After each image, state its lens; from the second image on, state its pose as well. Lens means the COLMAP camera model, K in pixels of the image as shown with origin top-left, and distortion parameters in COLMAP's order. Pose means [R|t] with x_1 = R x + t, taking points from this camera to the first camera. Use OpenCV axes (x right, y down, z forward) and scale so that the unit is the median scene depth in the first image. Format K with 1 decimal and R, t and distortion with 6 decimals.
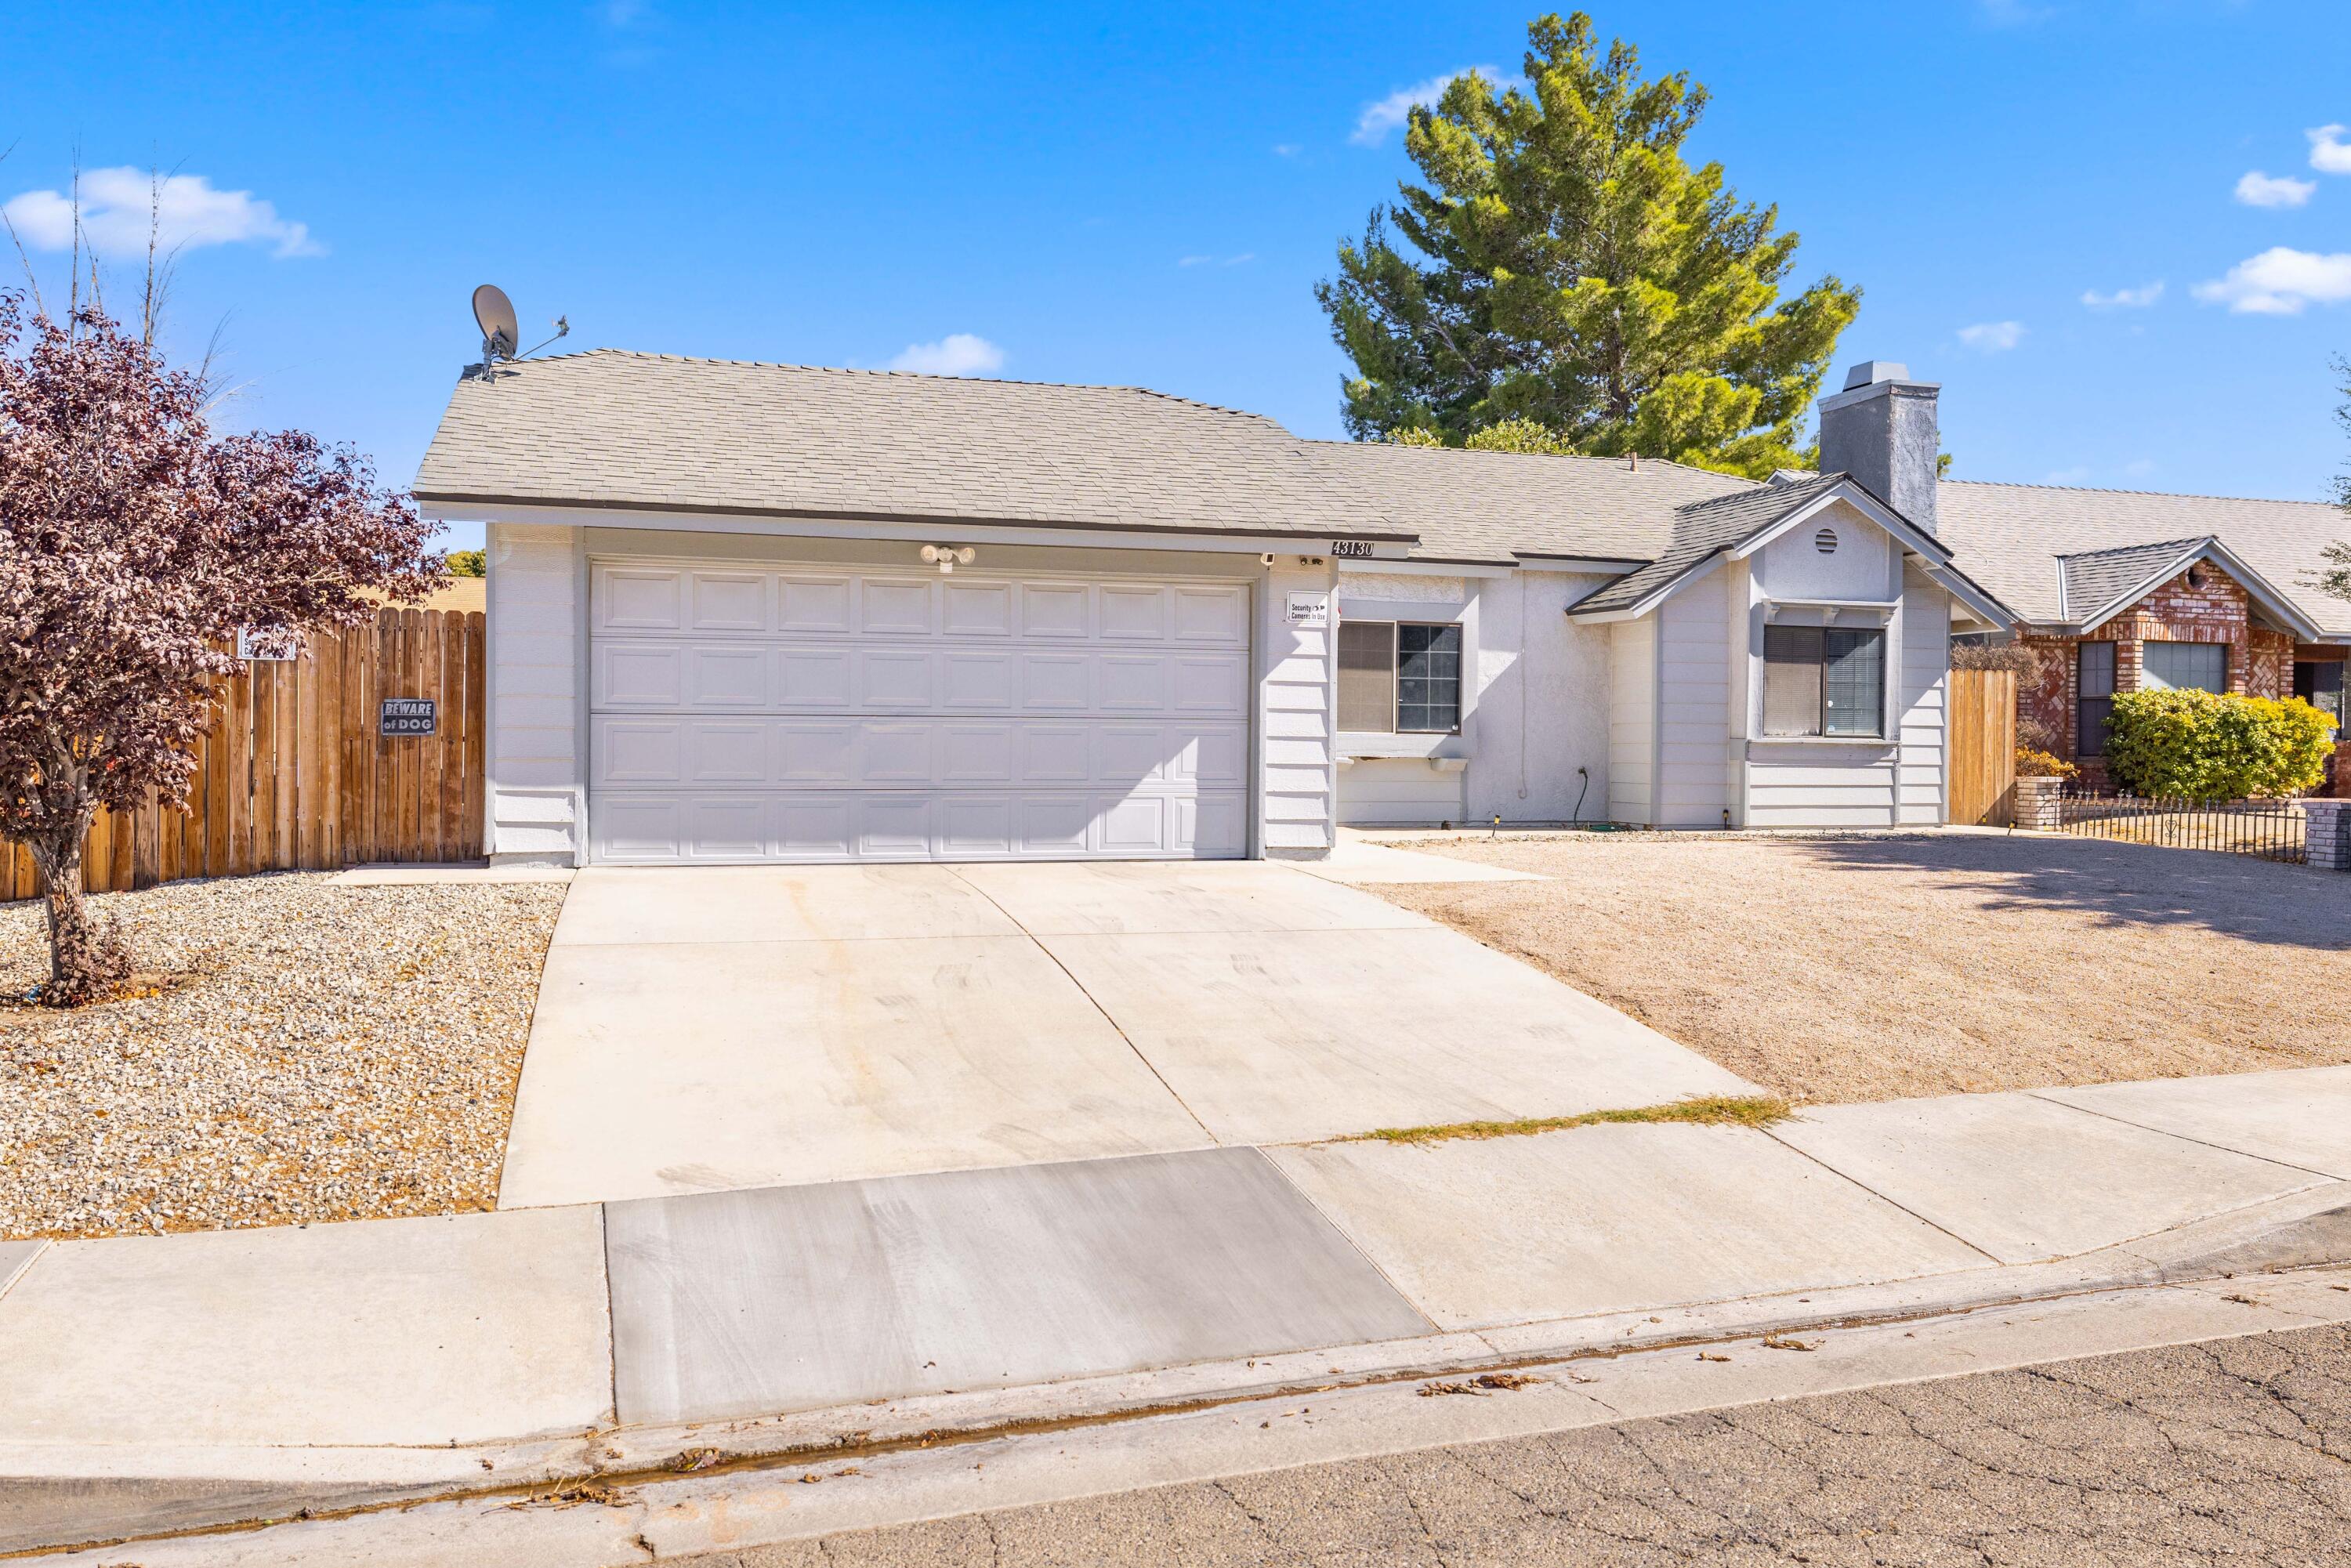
lens RADIAL K [[1238.7, 0, 1032.2], [0, 1238.7, 786.4], [0, 0, 1]] dist [-0.004449, -0.001332]
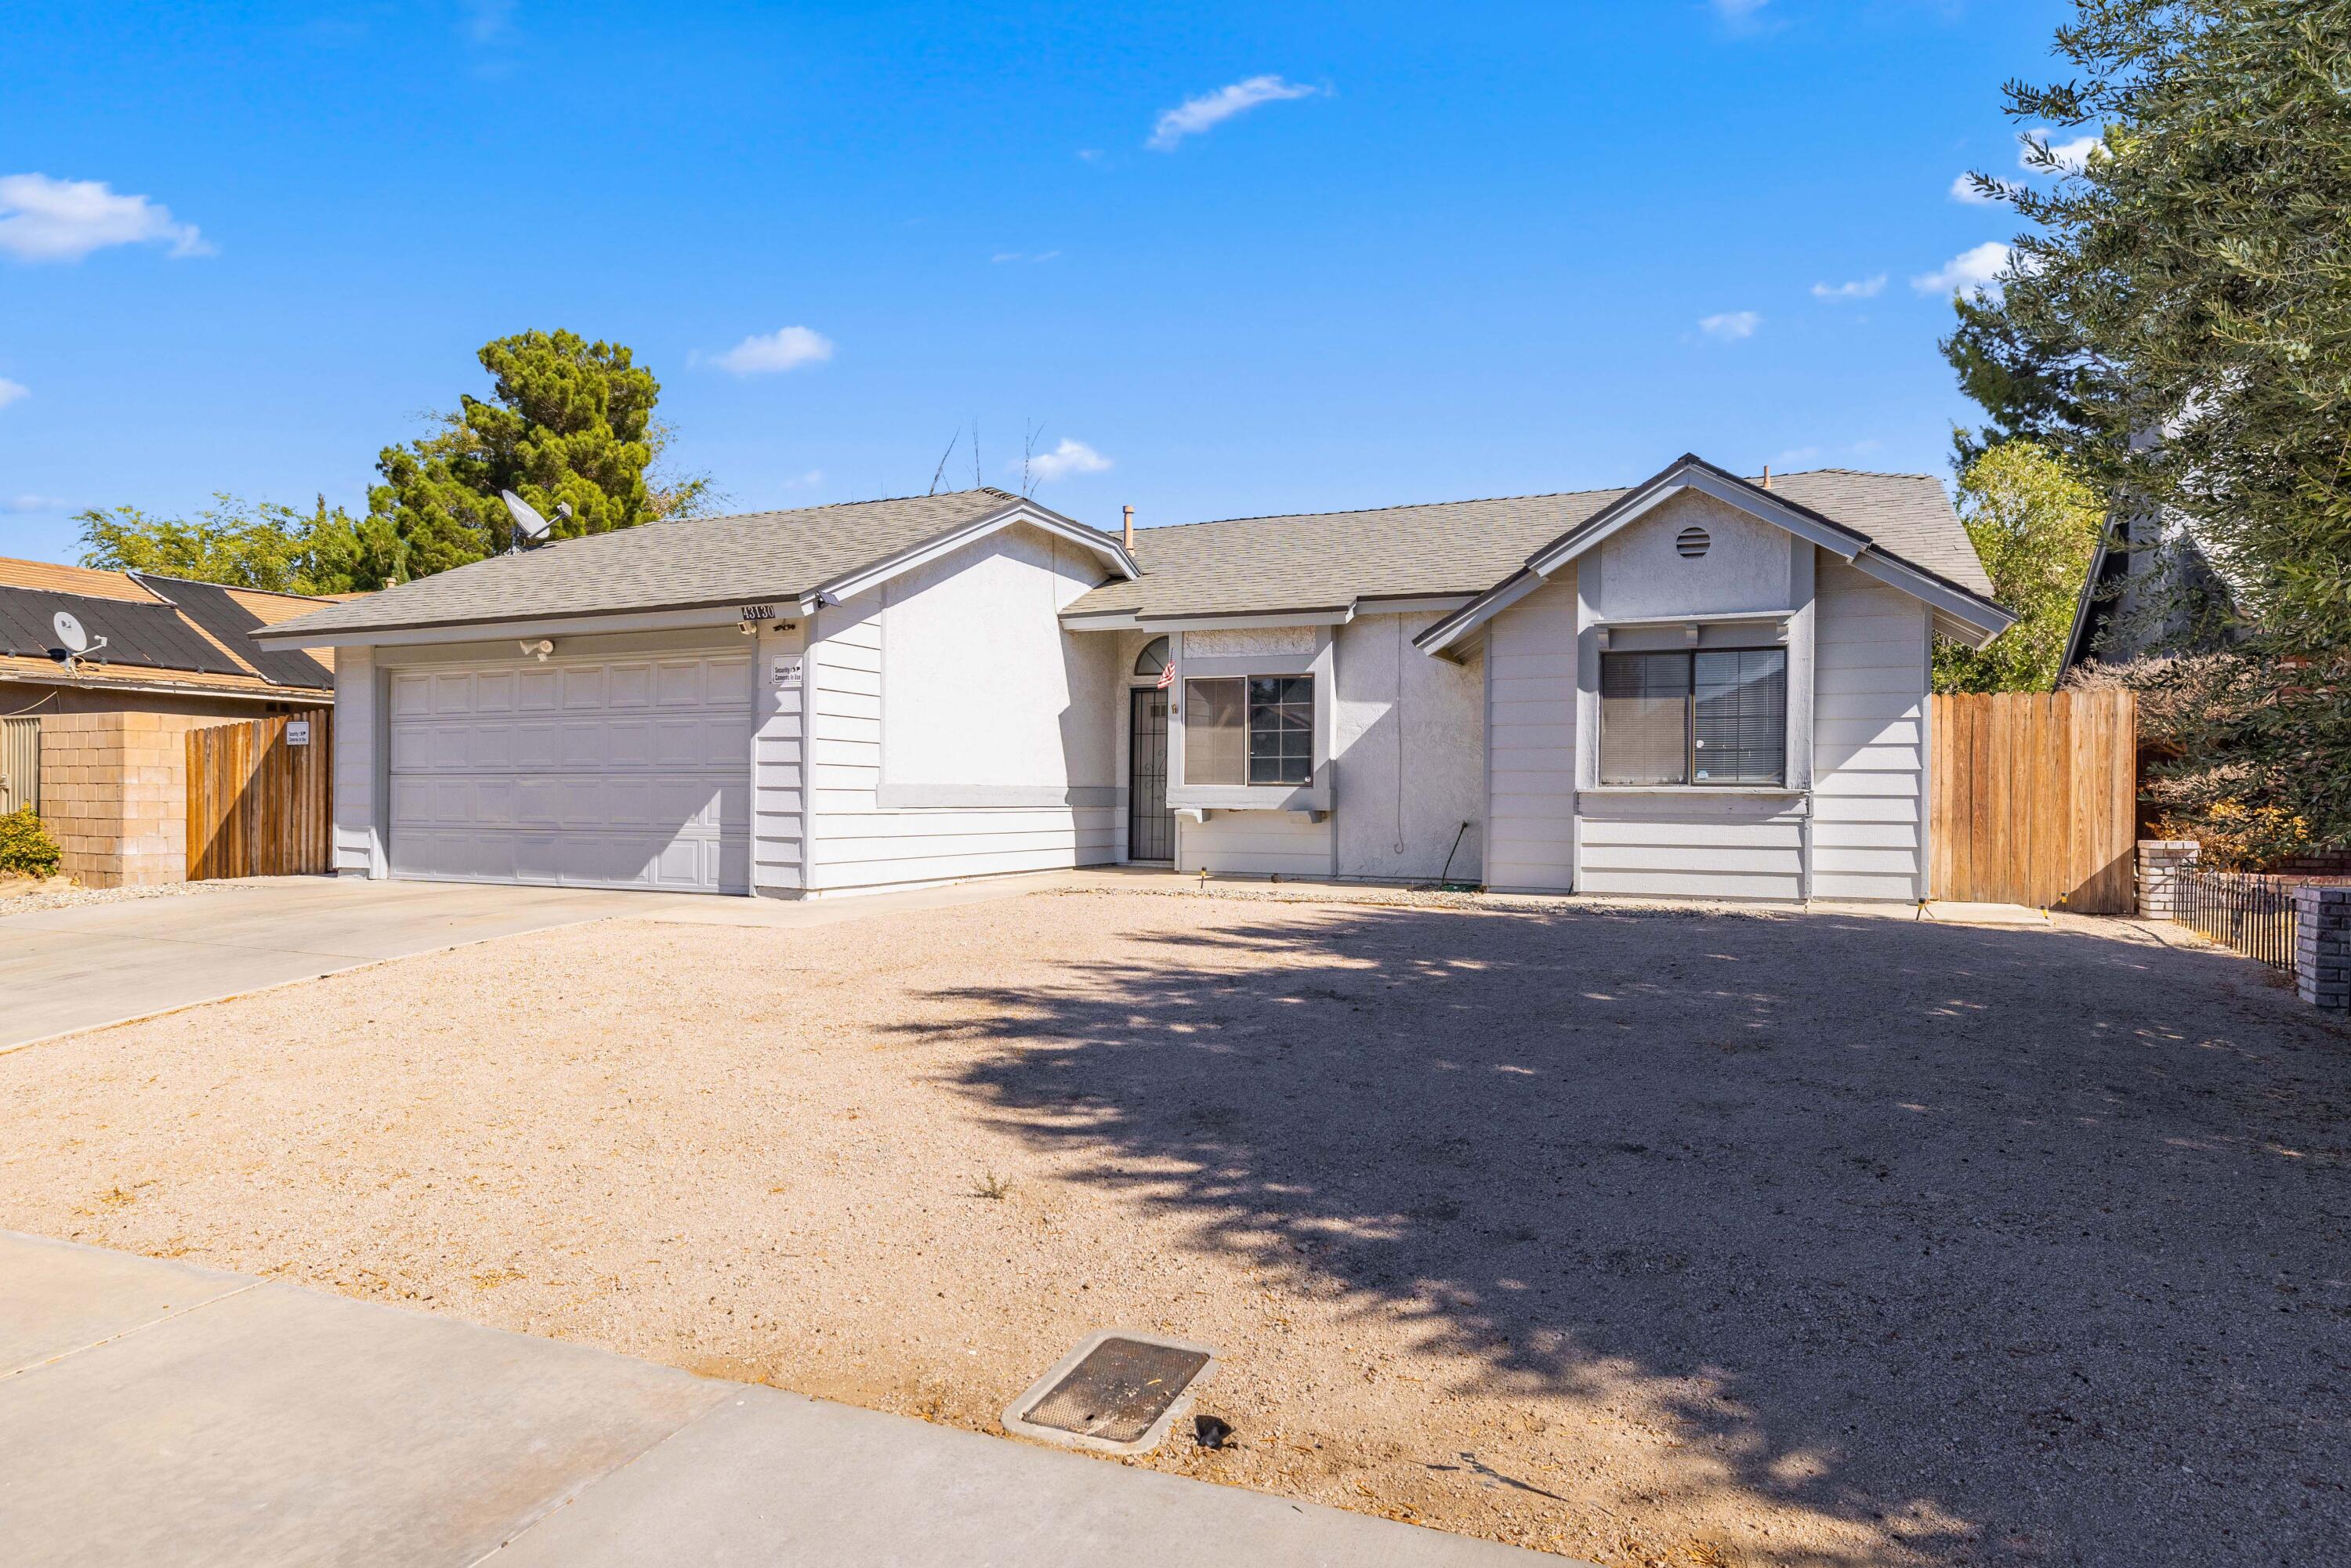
lens RADIAL K [[979.0, 0, 1312.0], [0, 979.0, 821.8], [0, 0, 1]] dist [-0.000749, -0.000149]
pose [[0.877854, 0.008490, -0.478853, 0.720637], [-0.016262, 0.999795, -0.012085, -0.004389], [0.478652, 0.018396, 0.877812, 0.317991]]
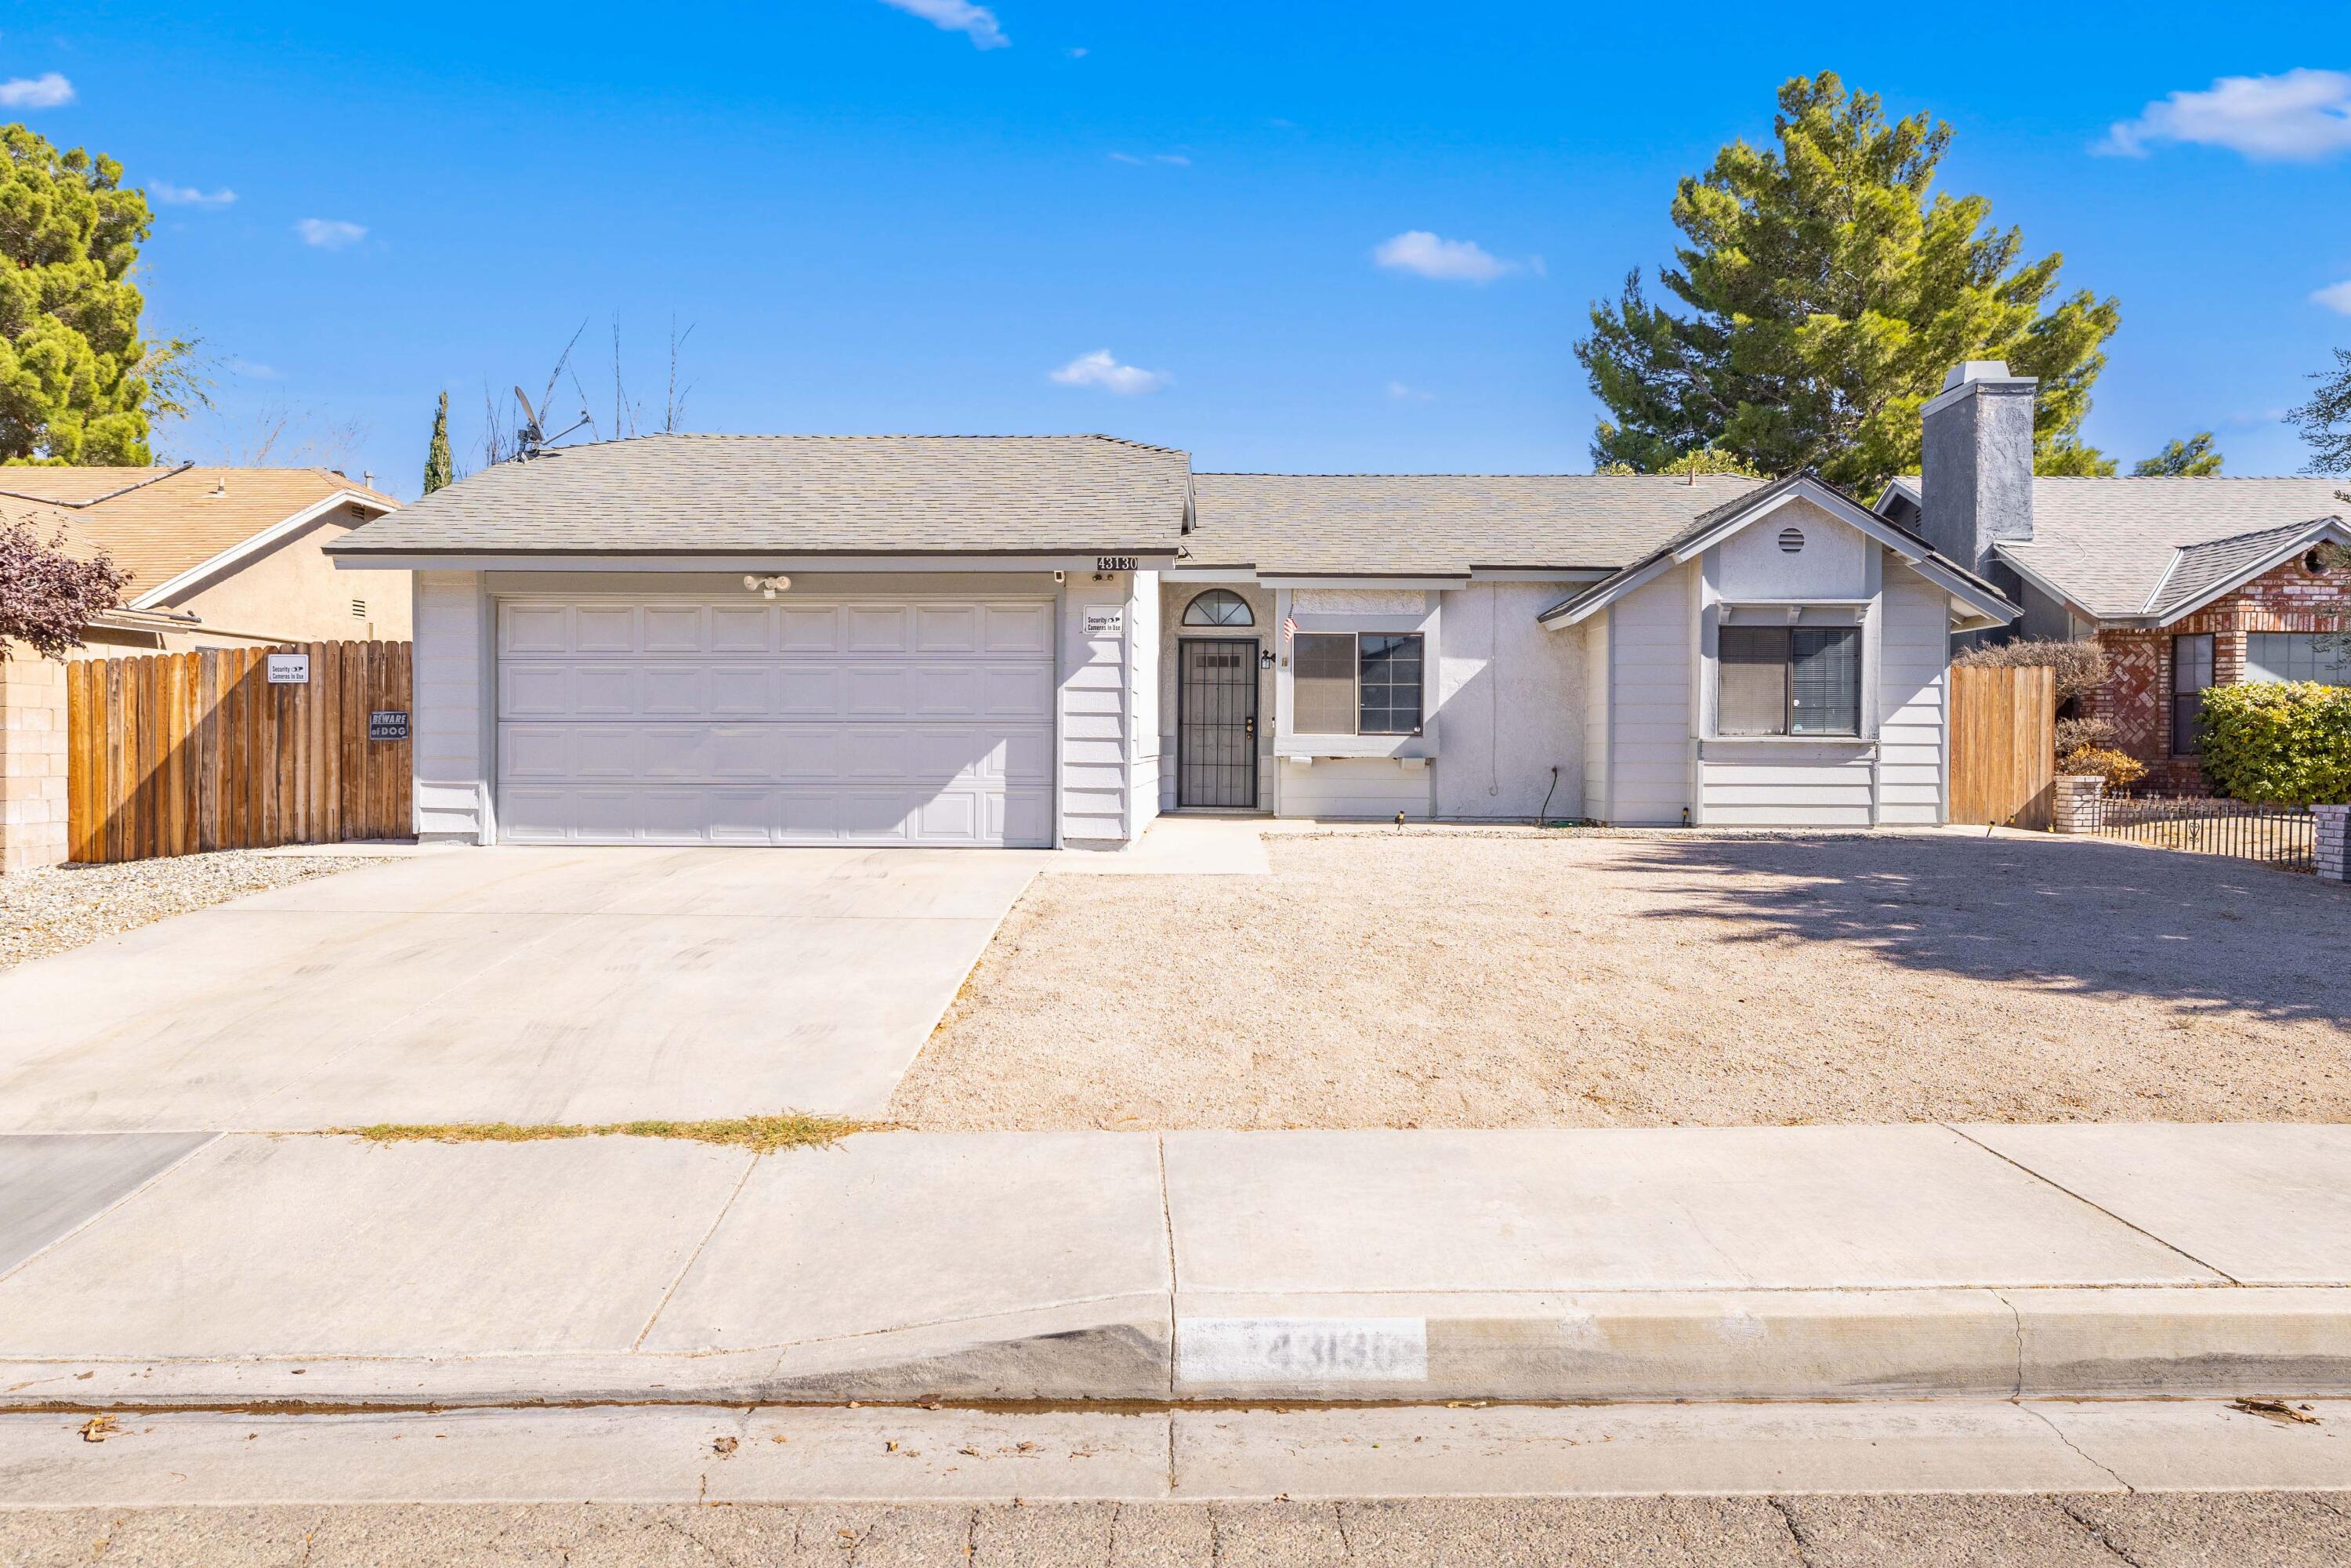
lens RADIAL K [[999.5, 0, 1184.6], [0, 999.5, 777.0], [0, 0, 1]] dist [0.000488, -0.000165]
pose [[0.977635, 0.003053, -0.210285, 0.327461], [-0.004033, 0.999983, -0.004231, -0.001171], [0.210269, 0.004984, 0.977631, 0.102761]]
